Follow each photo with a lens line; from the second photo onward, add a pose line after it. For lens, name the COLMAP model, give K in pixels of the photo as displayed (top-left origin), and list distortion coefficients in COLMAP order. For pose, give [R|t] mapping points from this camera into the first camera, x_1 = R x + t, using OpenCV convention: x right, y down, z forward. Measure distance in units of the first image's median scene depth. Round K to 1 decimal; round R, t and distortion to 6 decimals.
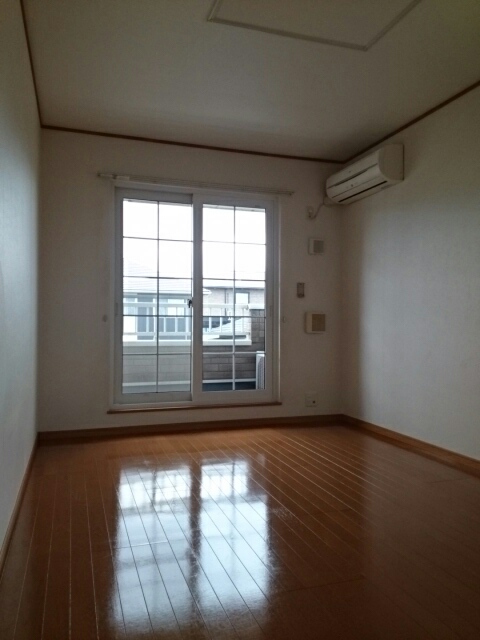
lens RADIAL K [[505.5, 0, 231.7], [0, 505.5, 315.8], [0, 0, 1]] dist [0.130324, -0.181268]
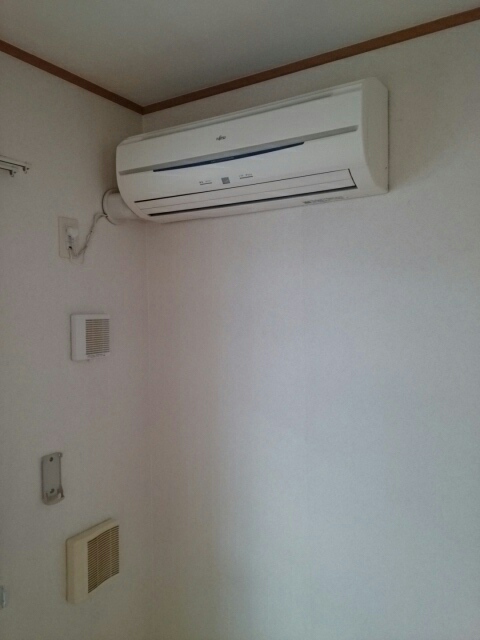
lens RADIAL K [[505.5, 0, 231.7], [0, 505.5, 315.8], [0, 0, 1]] dist [0.130324, -0.181268]
pose [[0.767077, -0.027897, 0.640949, 0.018113], [0.007554, 0.999378, 0.034457, -0.165163], [-0.641511, -0.021589, 0.766810, 0.688263]]
